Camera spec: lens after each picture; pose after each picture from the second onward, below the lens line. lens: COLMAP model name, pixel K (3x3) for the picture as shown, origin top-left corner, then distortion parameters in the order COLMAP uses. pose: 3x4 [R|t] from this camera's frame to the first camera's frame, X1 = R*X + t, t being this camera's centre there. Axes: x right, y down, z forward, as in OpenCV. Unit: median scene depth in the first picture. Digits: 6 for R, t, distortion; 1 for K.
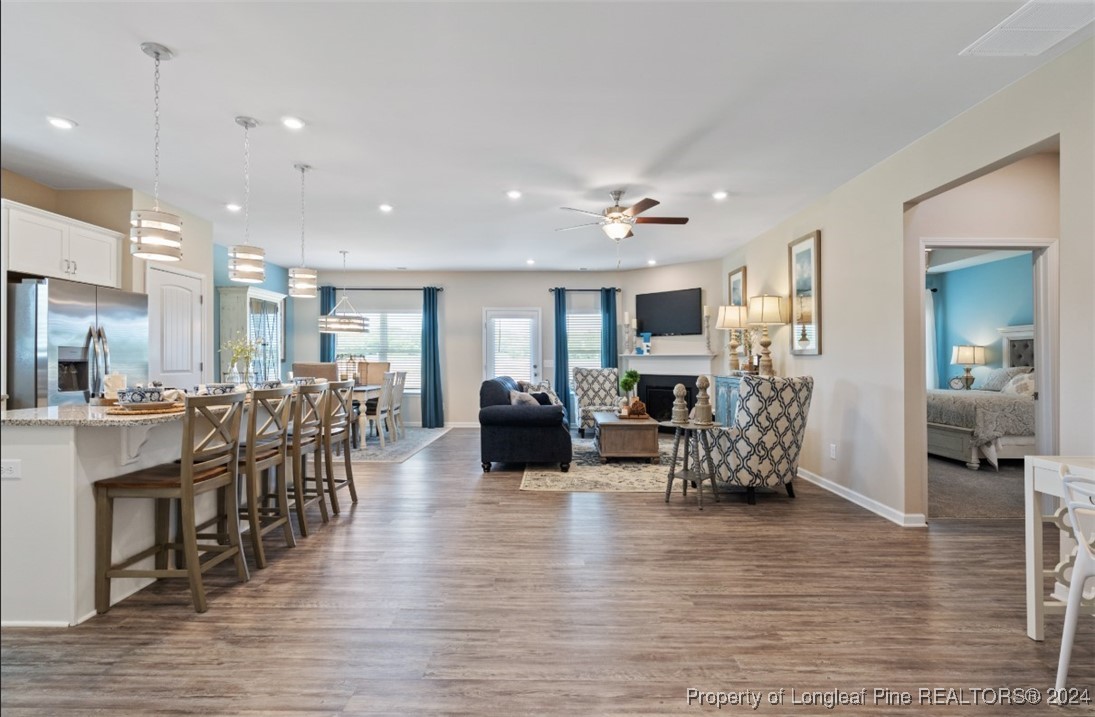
lens RADIAL K [[503.9, 0, 545.4], [0, 503.9, 357.7], [0, 0, 1]] dist [0.002185, 0.000813]
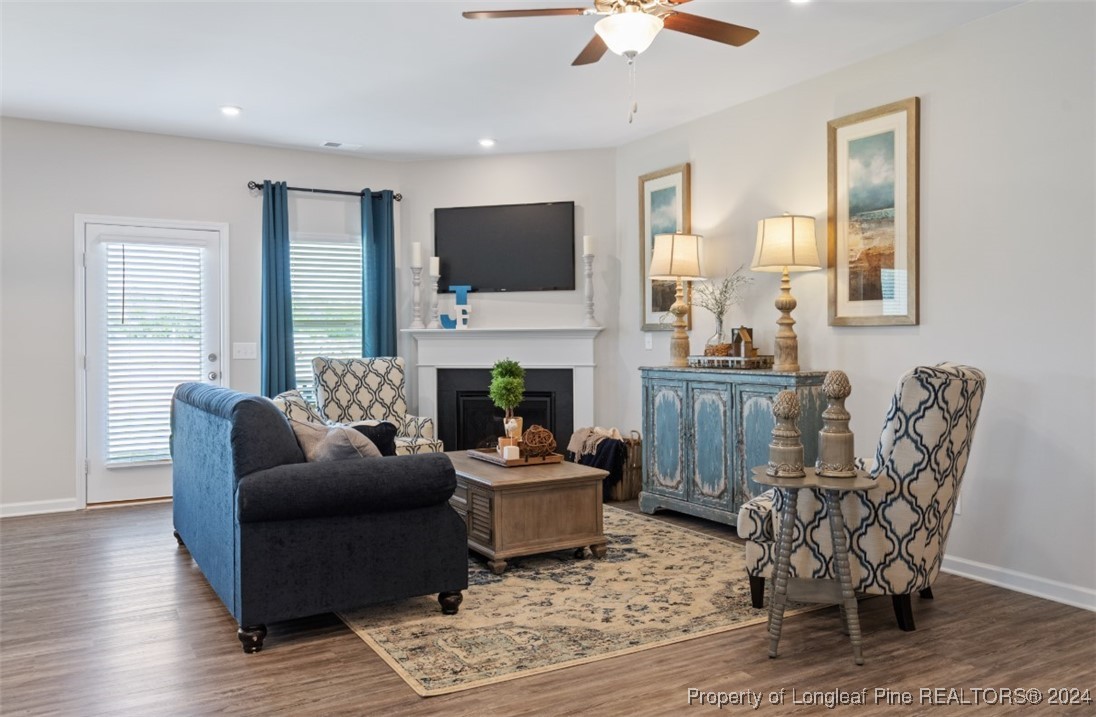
lens RADIAL K [[844.4, 0, 539.3], [0, 844.4, 331.3], [0, 0, 1]] dist [0.007014, -0.000483]
pose [[0.861469, -0.006392, 0.507770, -0.322083], [0.009477, 0.999949, -0.003492, 0.000156], [-0.507722, 0.007820, 0.861485, 0.479741]]
